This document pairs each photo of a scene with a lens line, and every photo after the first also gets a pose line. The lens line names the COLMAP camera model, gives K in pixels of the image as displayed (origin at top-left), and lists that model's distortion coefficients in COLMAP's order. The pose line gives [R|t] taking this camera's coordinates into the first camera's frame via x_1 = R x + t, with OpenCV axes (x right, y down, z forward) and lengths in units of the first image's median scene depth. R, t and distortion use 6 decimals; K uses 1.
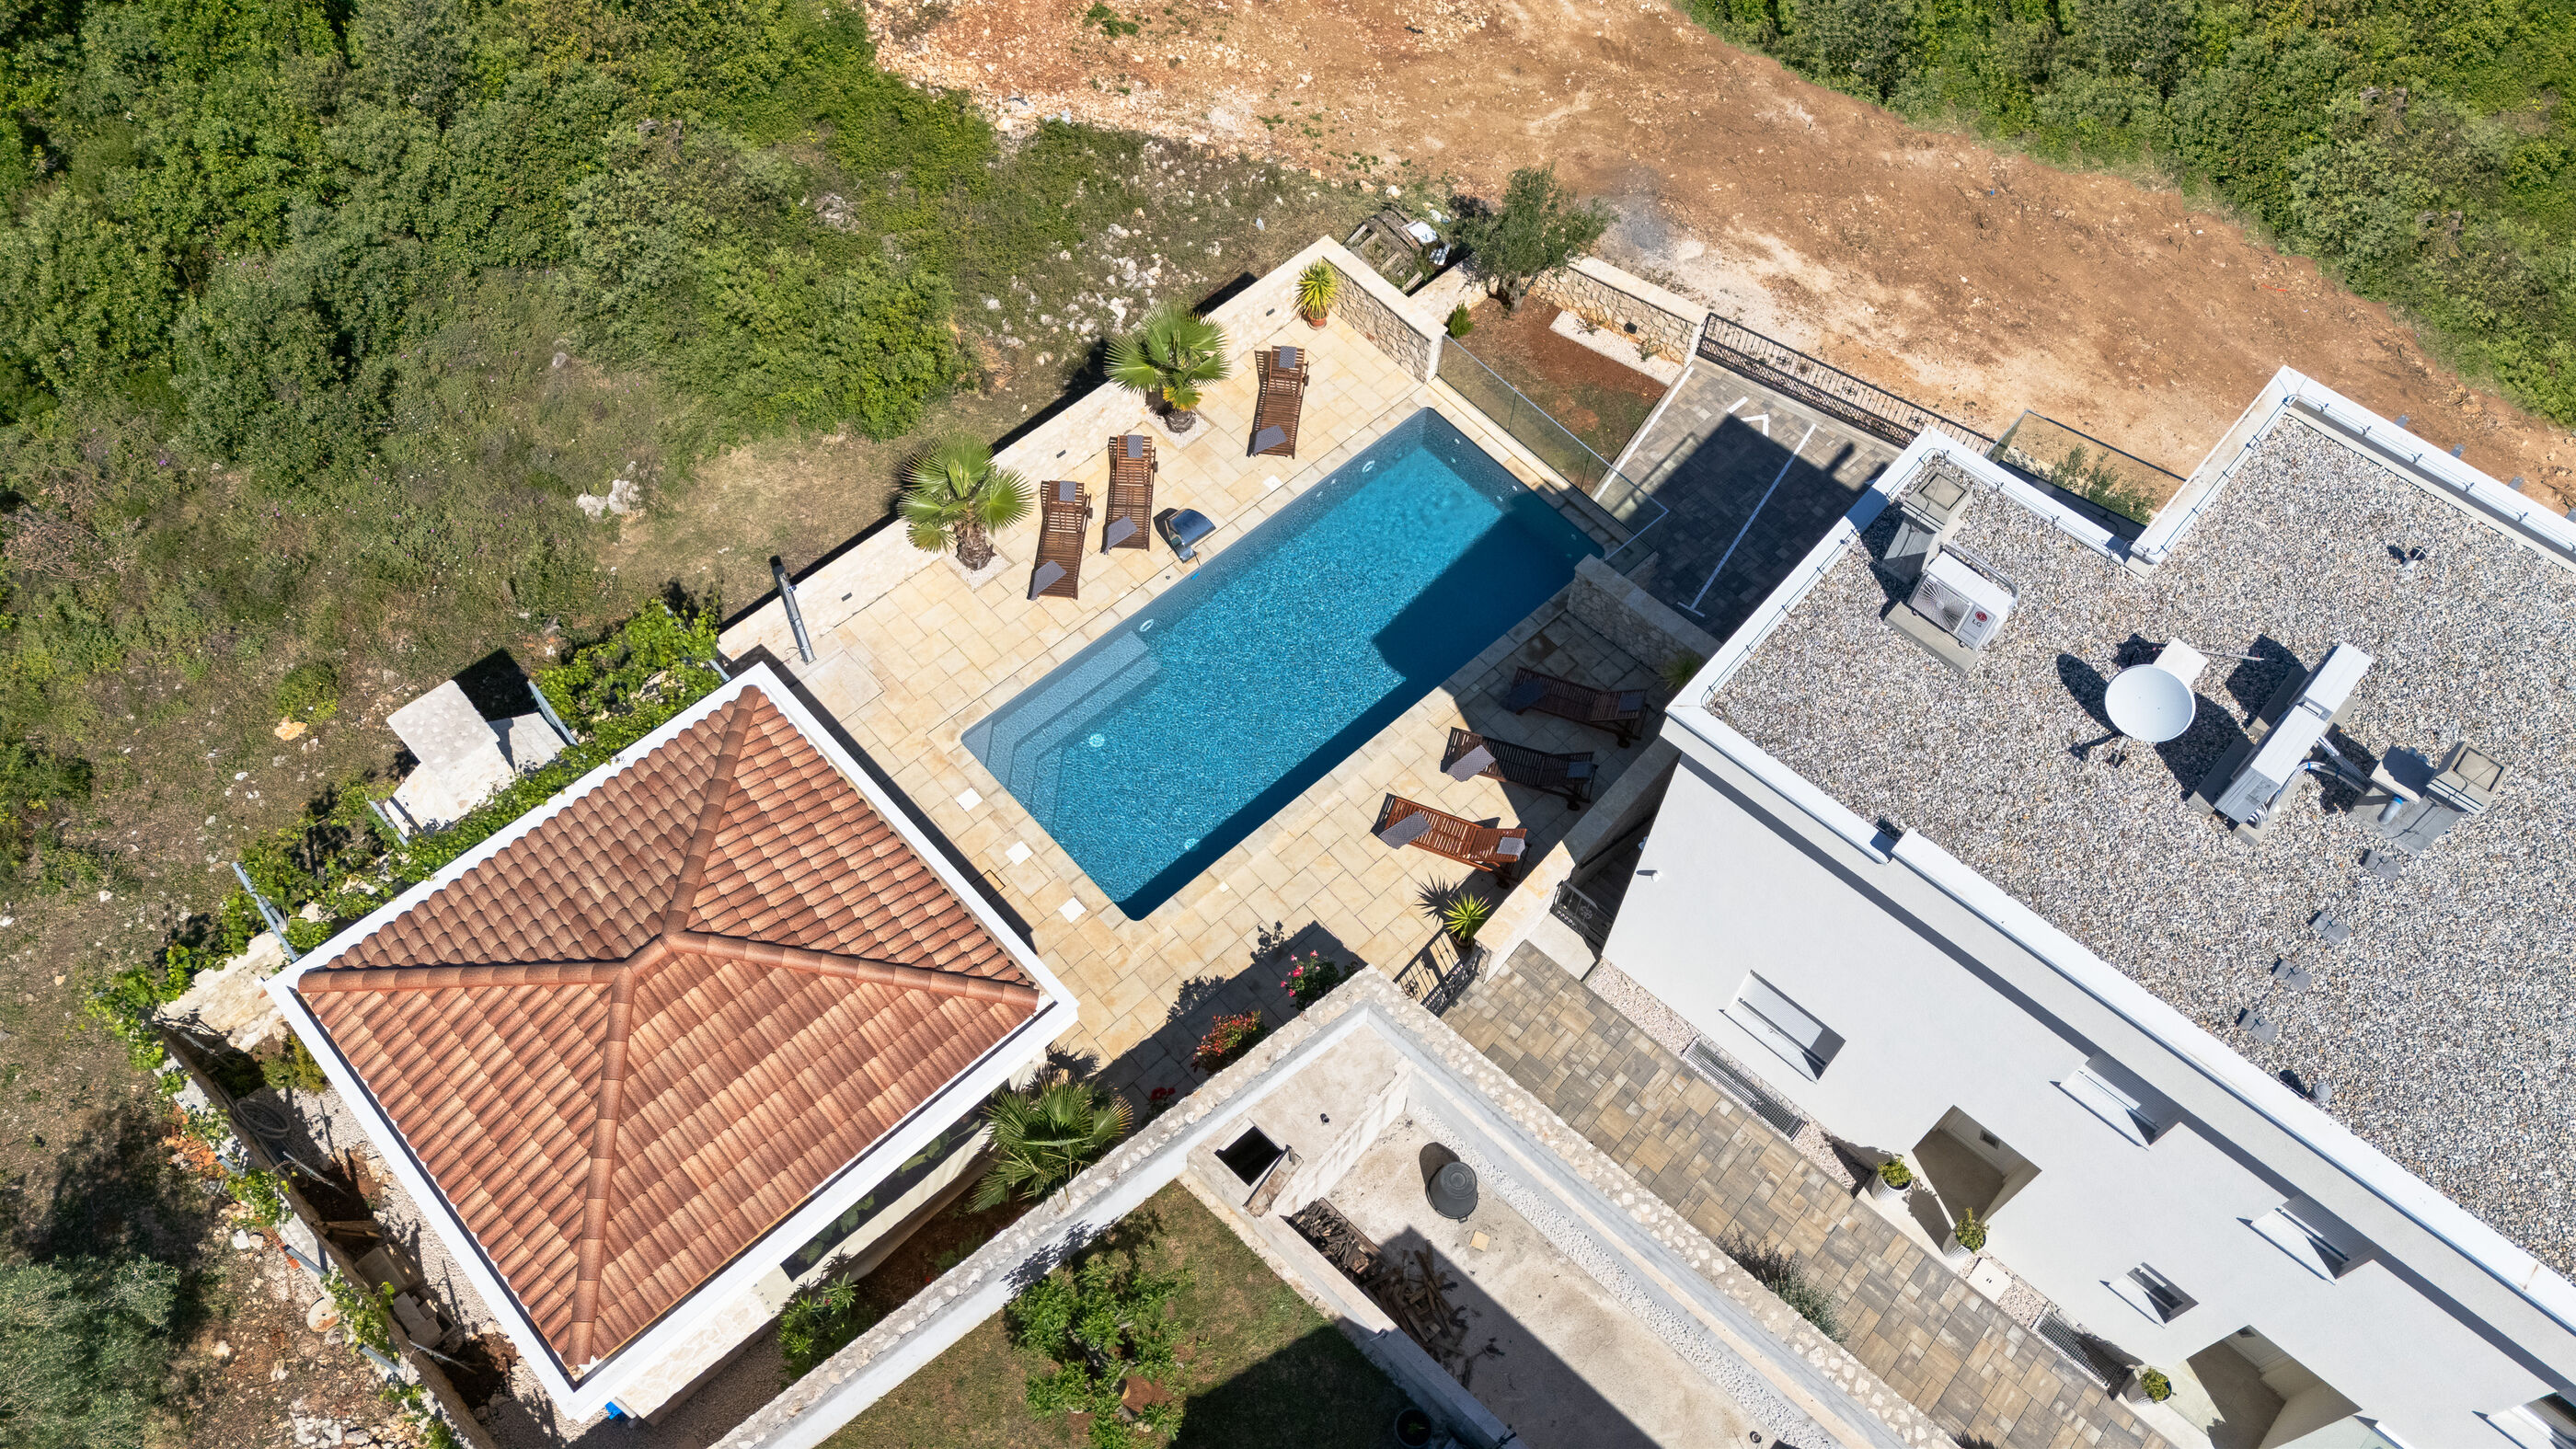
lens RADIAL K [[1889.5, 0, 1286.2], [0, 1889.5, 716.5], [0, 0, 1]] dist [0.090308, -0.097955]
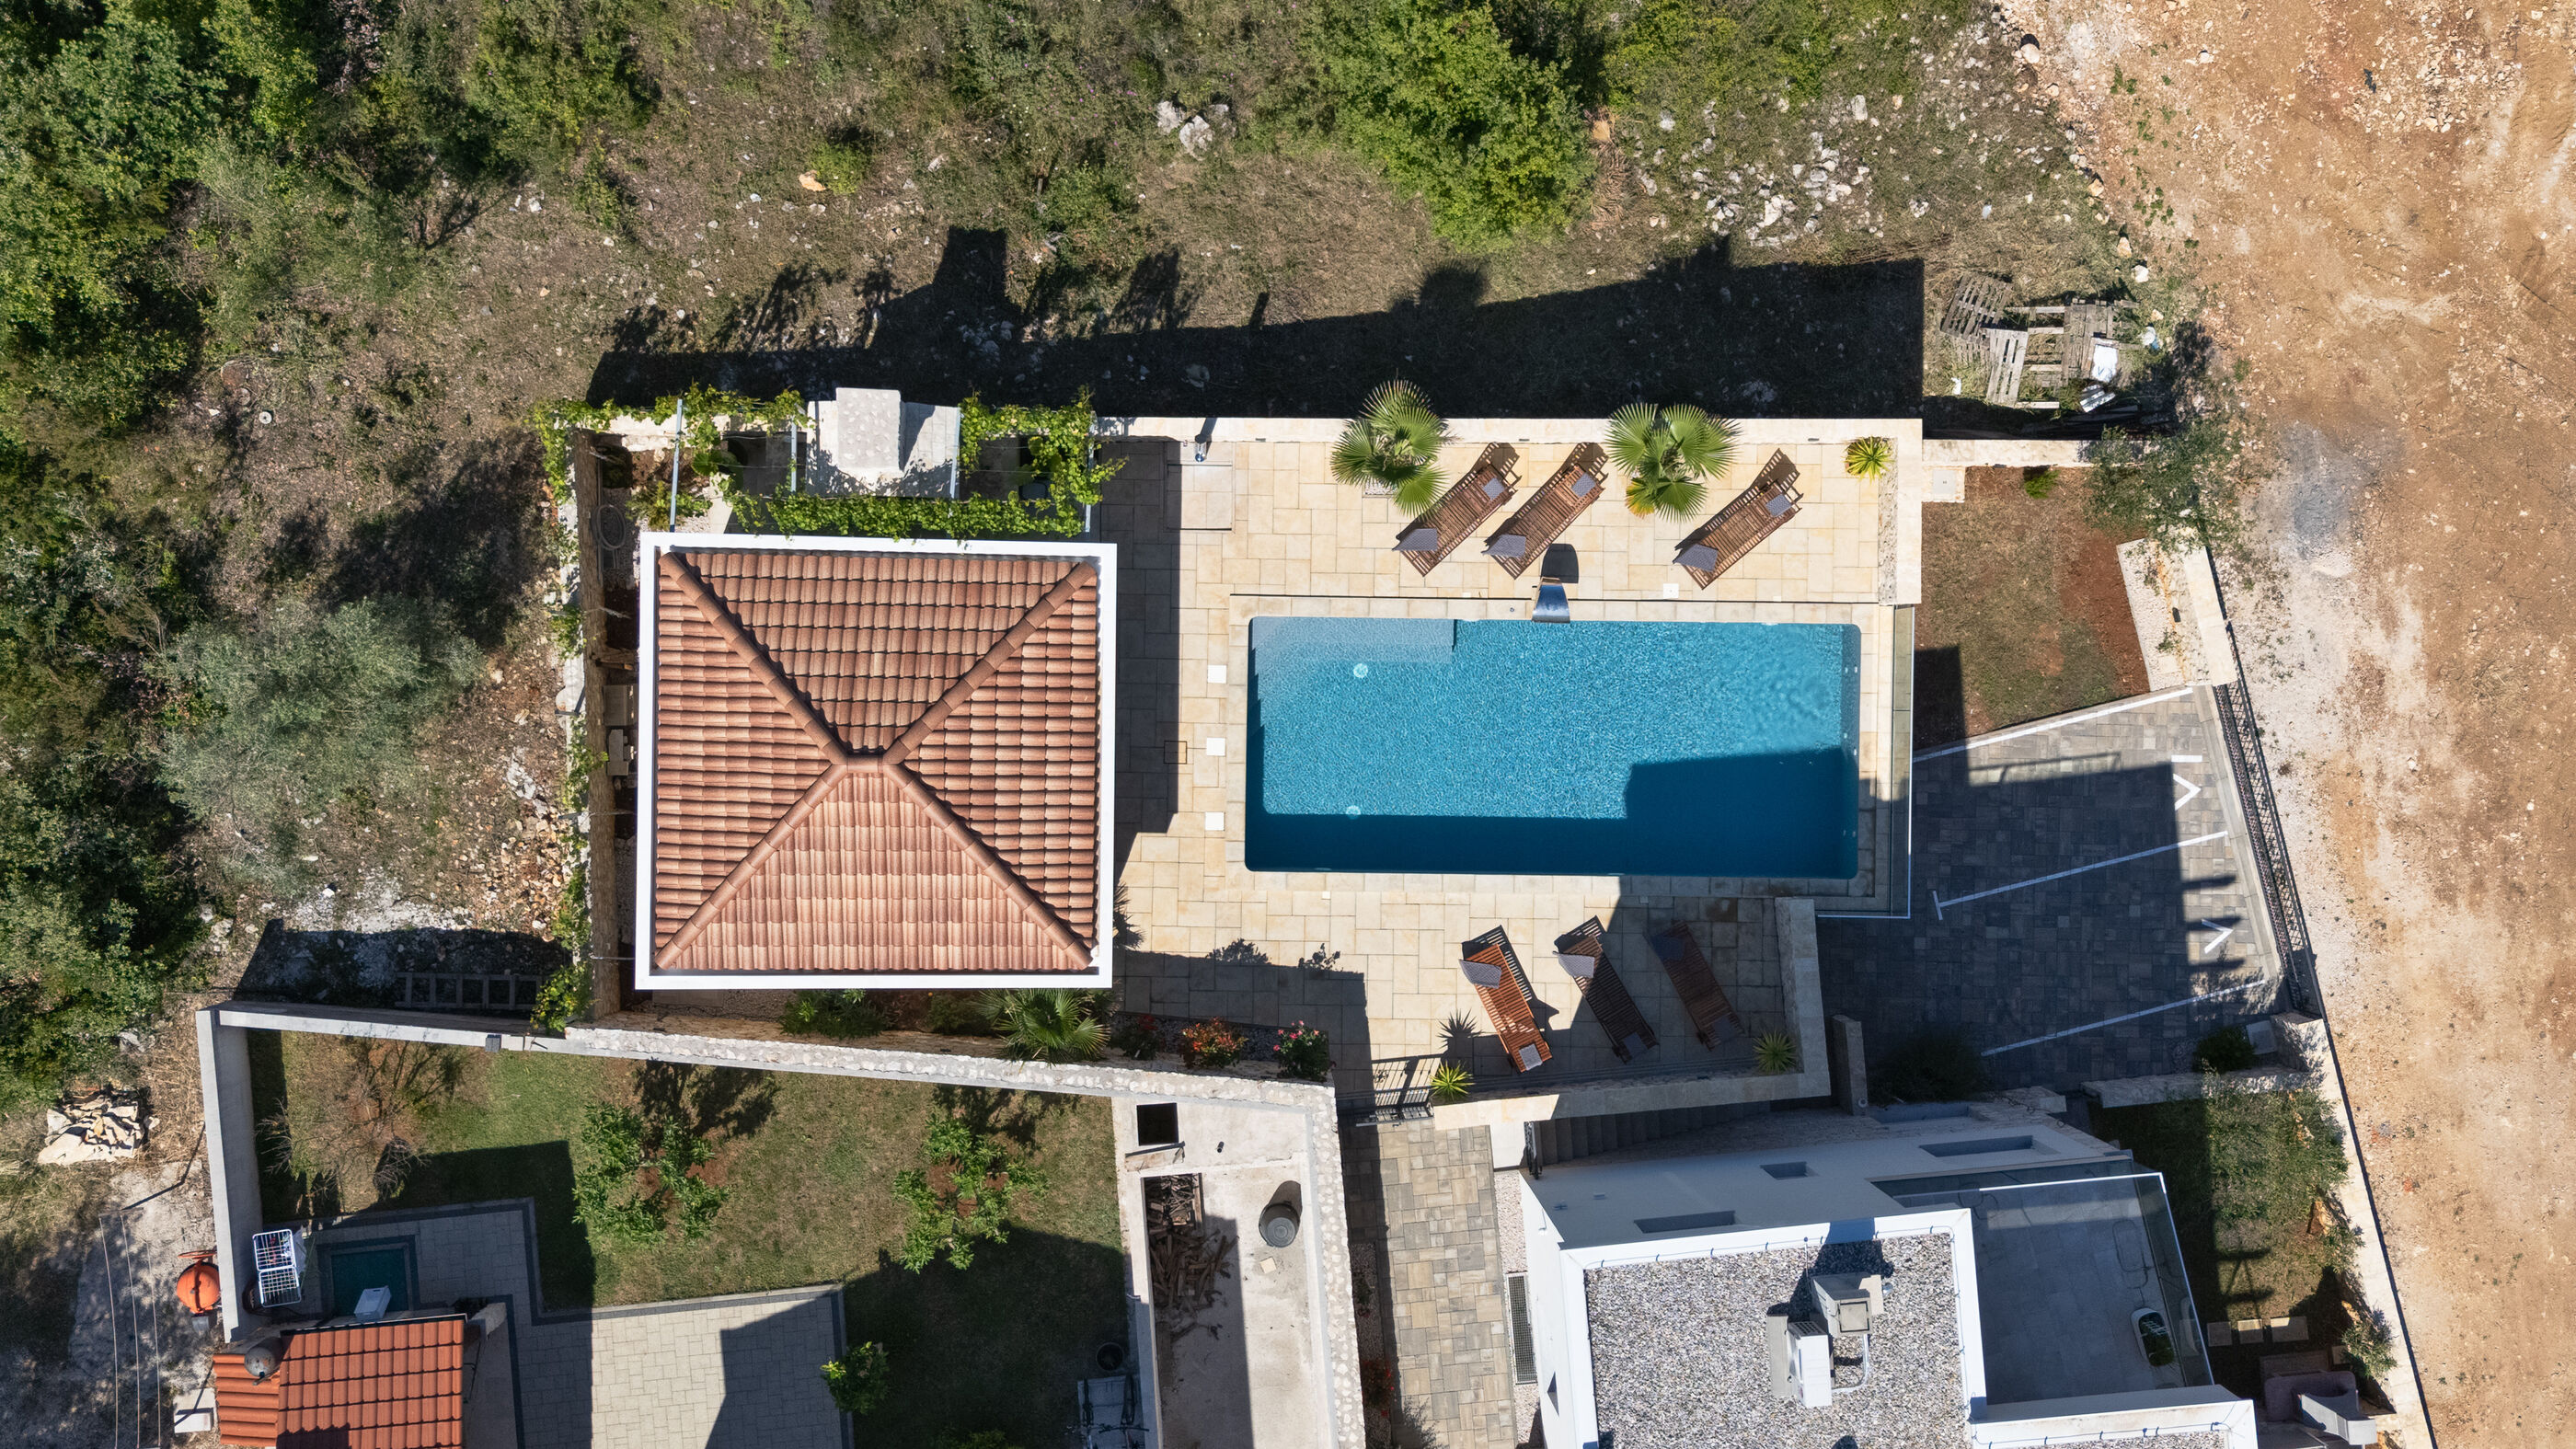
lens RADIAL K [[2371.2, 0, 1288.0], [0, 2371.2, 724.5], [0, 0, 1]] dist [0.137582, -0.252289]
pose [[0.727927, 0.685655, -0.000057, -0.113140], [-0.589599, 0.625992, 0.510399, -0.645328], [0.349993, -0.371499, 0.859938, -0.179834]]
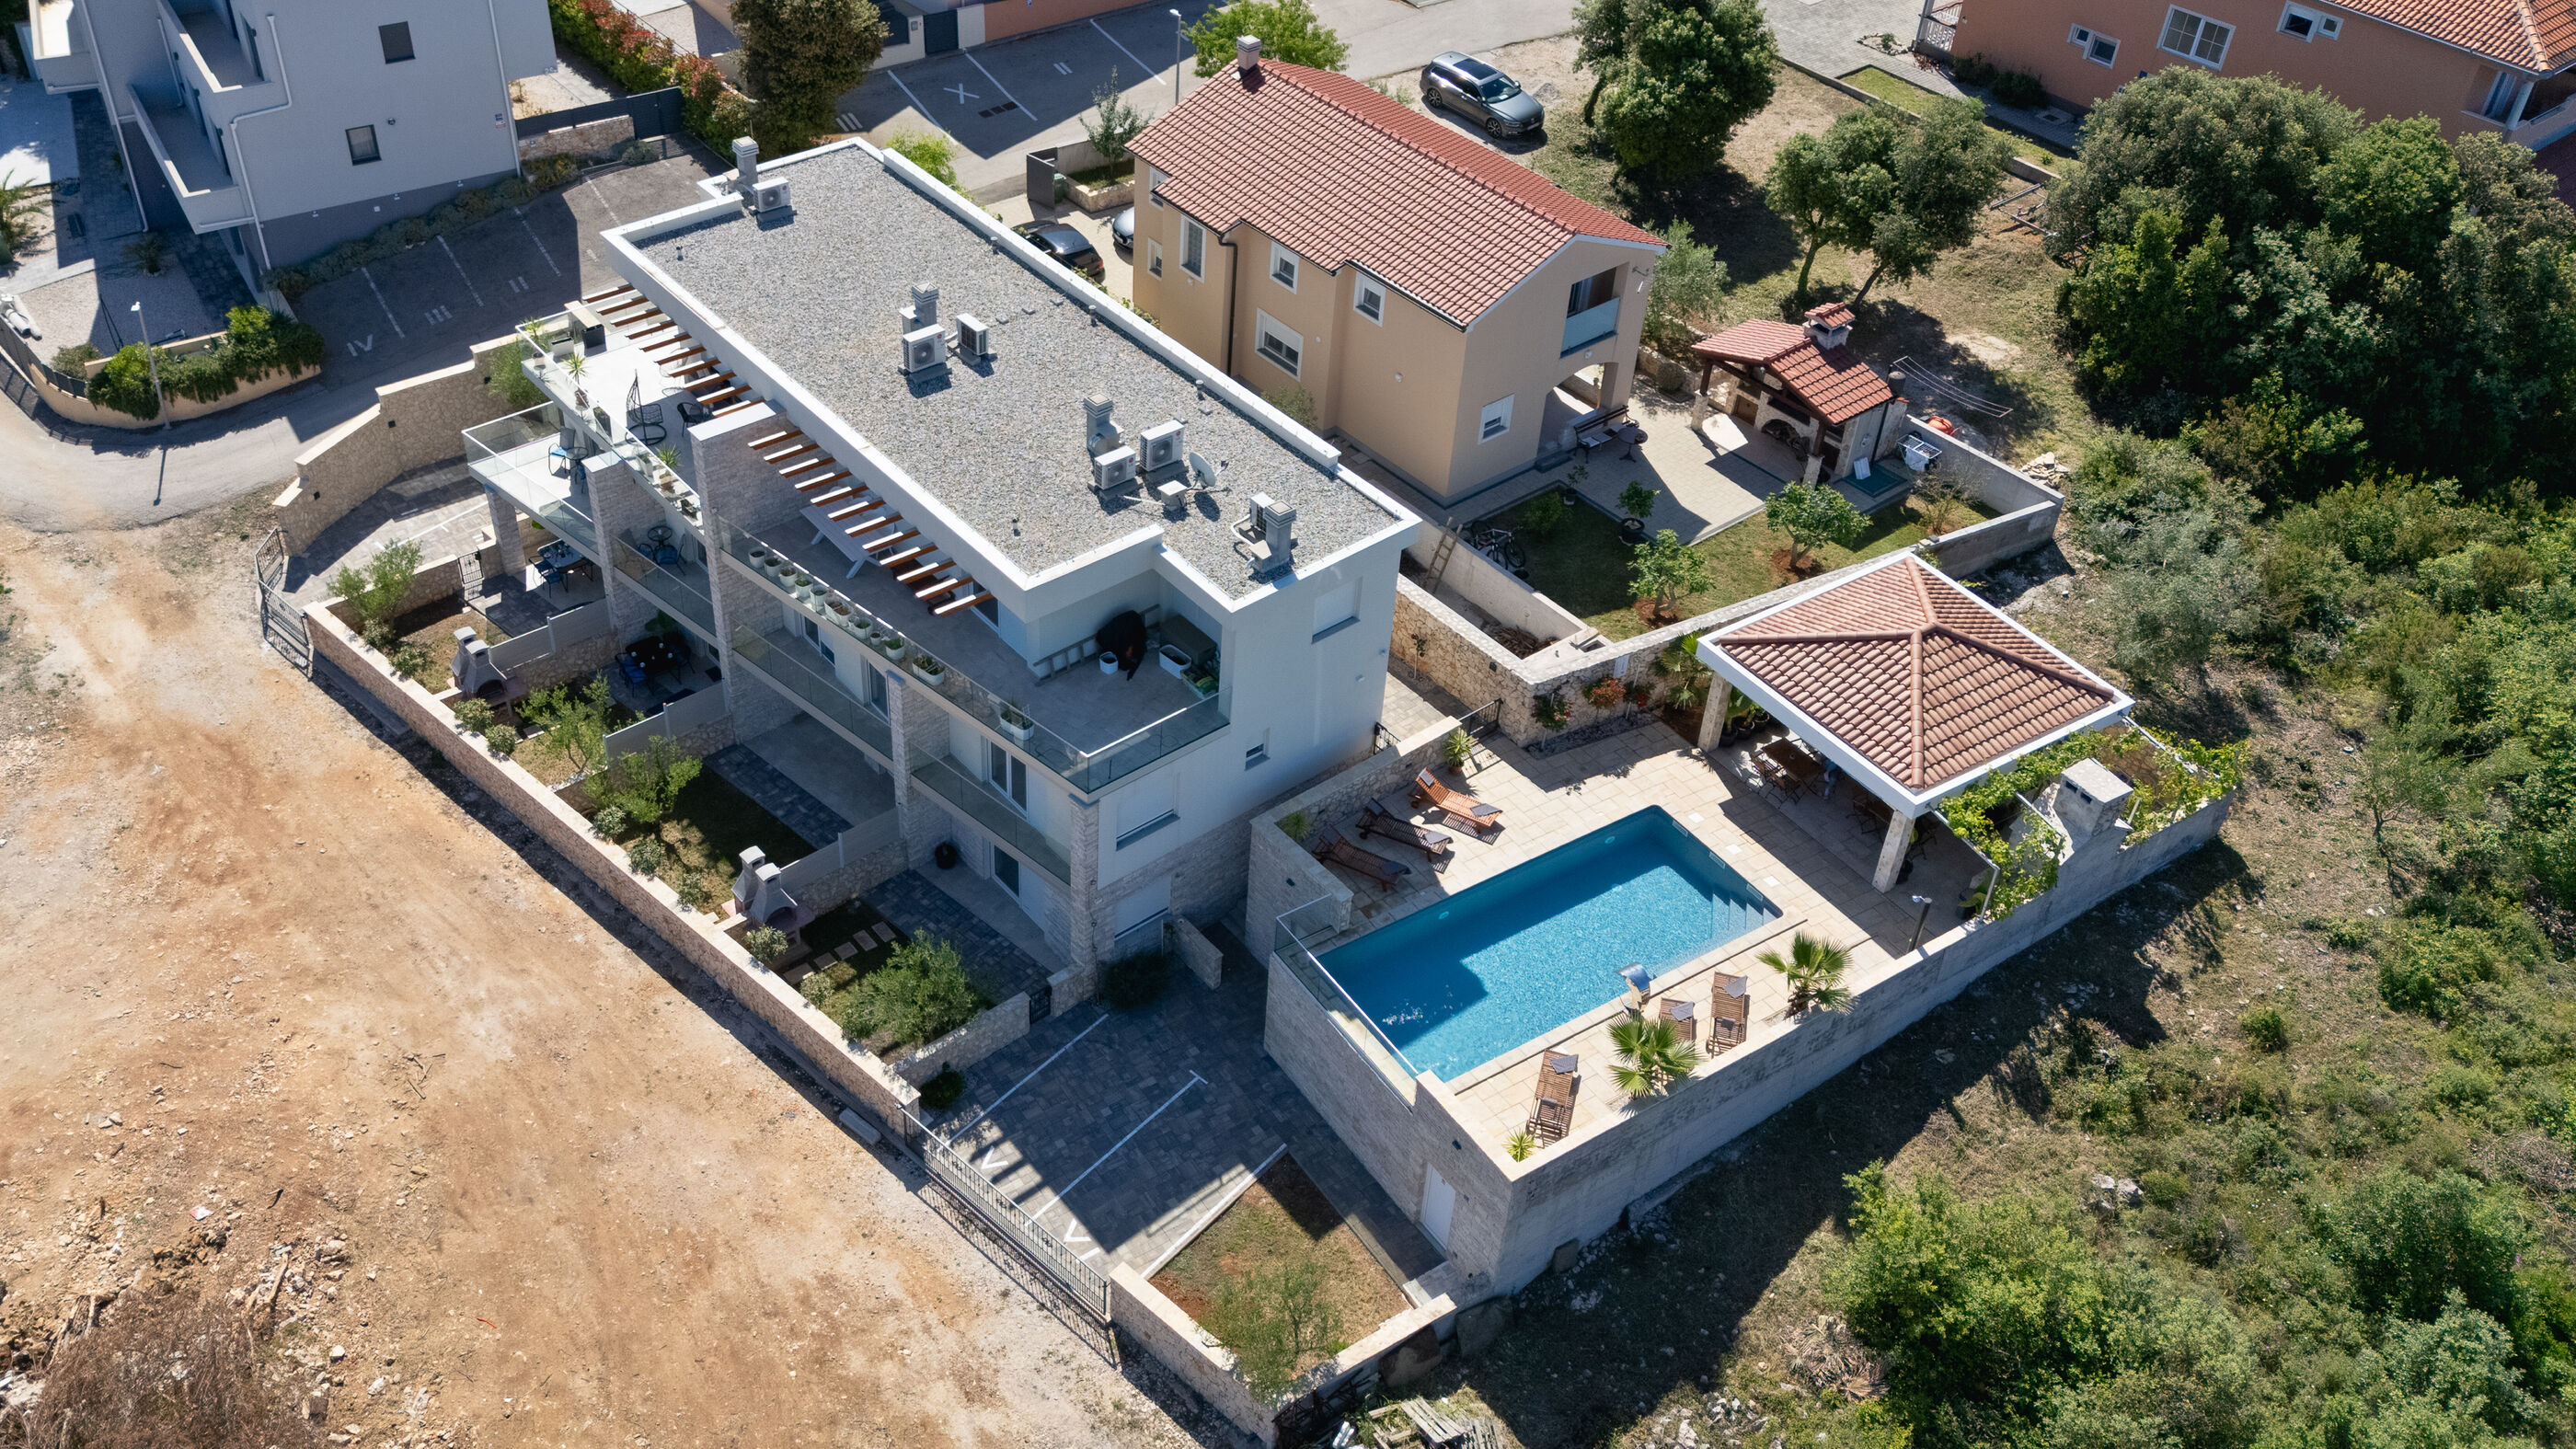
lens RADIAL K [[2169.1, 0, 1098.4], [0, 2169.1, 642.1], [0, 0, 1]] dist [0.065672, -0.158324]
pose [[-0.979199, -0.144317, 0.142624, 0.135606], [0.155412, -0.081552, 0.984478, -1.685061], [-0.130446, 0.986165, 0.102284, 0.680553]]
